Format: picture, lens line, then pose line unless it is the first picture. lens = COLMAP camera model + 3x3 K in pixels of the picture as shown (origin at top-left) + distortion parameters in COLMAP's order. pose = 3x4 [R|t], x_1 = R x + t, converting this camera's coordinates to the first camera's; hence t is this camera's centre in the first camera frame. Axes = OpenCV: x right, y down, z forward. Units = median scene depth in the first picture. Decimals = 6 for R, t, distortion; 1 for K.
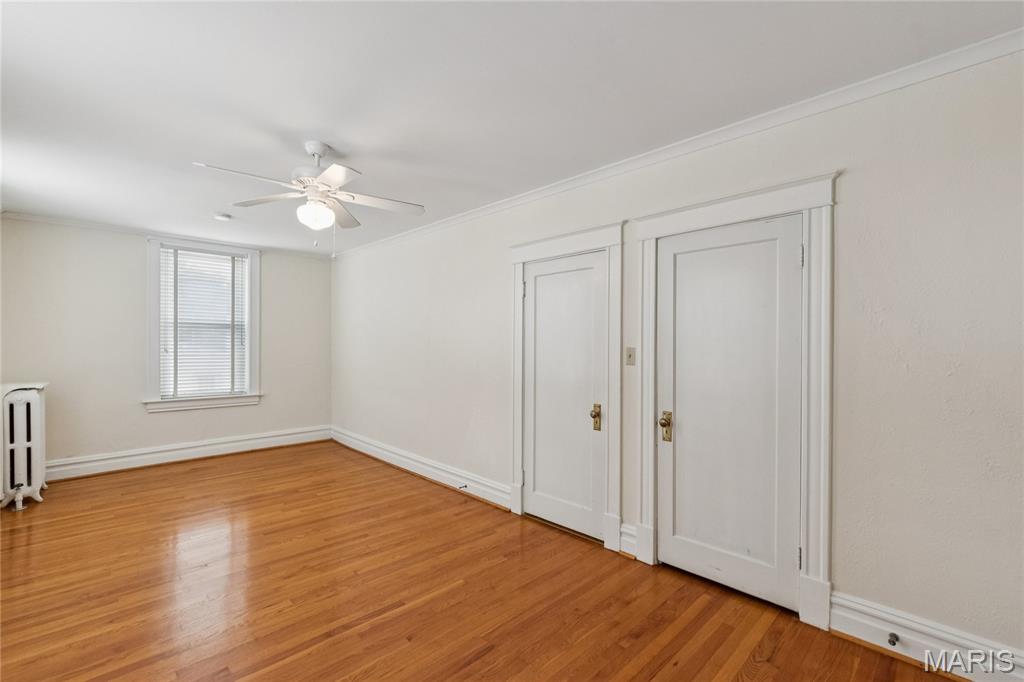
lens RADIAL K [[450.5, 0, 505.7], [0, 450.5, 345.5], [0, 0, 1]] dist [-0.000803, -0.000069]
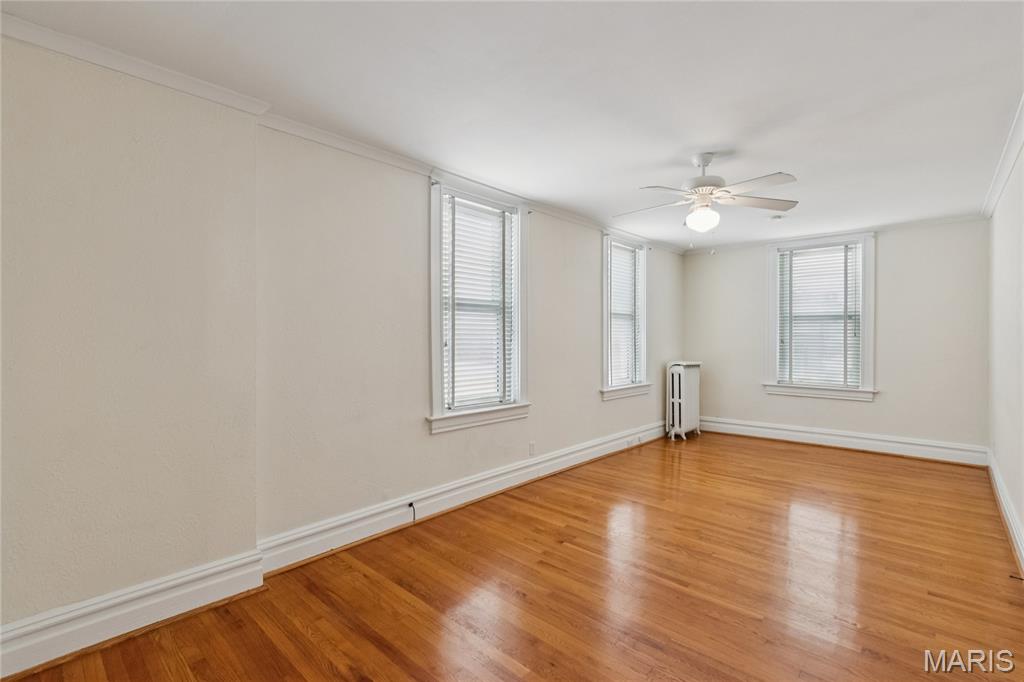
lens RADIAL K [[458.9, 0, 511.0], [0, 458.9, 329.1], [0, 0, 1]] dist [0.000057, -0.000234]
pose [[0.059678, -0.020046, -0.998016, 0.495401], [-0.000944, 0.999797, -0.020138, 0.005837], [0.998217, 0.002144, 0.059647, 0.330174]]
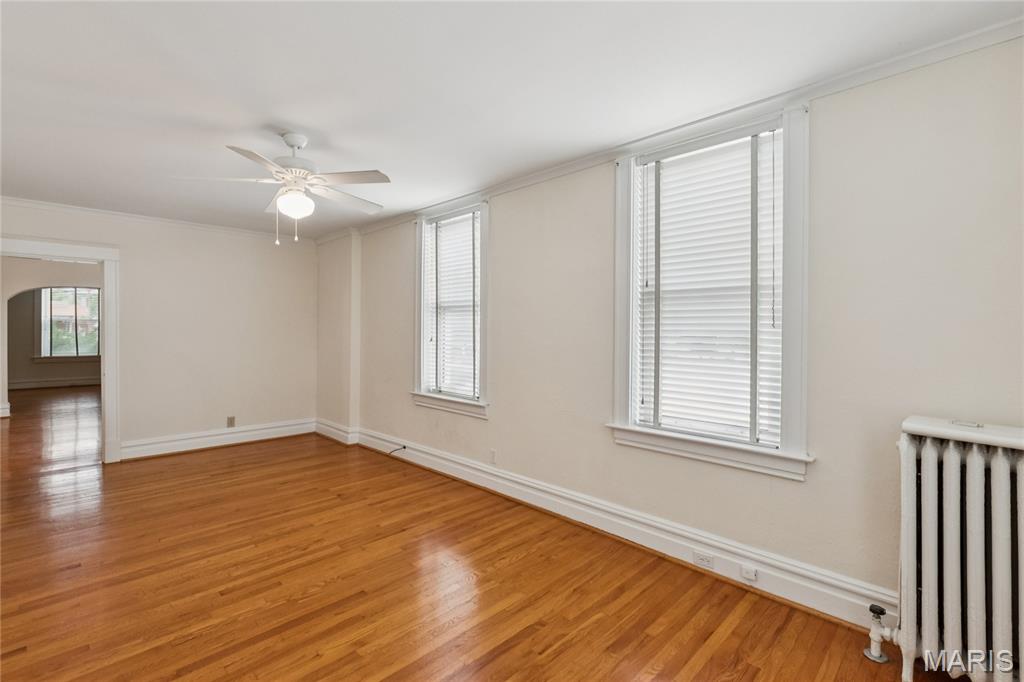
lens RADIAL K [[467.9, 0, 517.0], [0, 467.9, 330.7], [0, 0, 1]] dist [0.005363, 0.000470]
pose [[-0.999382, -0.008560, -0.034107, -0.637298], [-0.008451, 0.999959, -0.003318, -0.004413], [0.034134, -0.003028, -0.999413, 1.495872]]
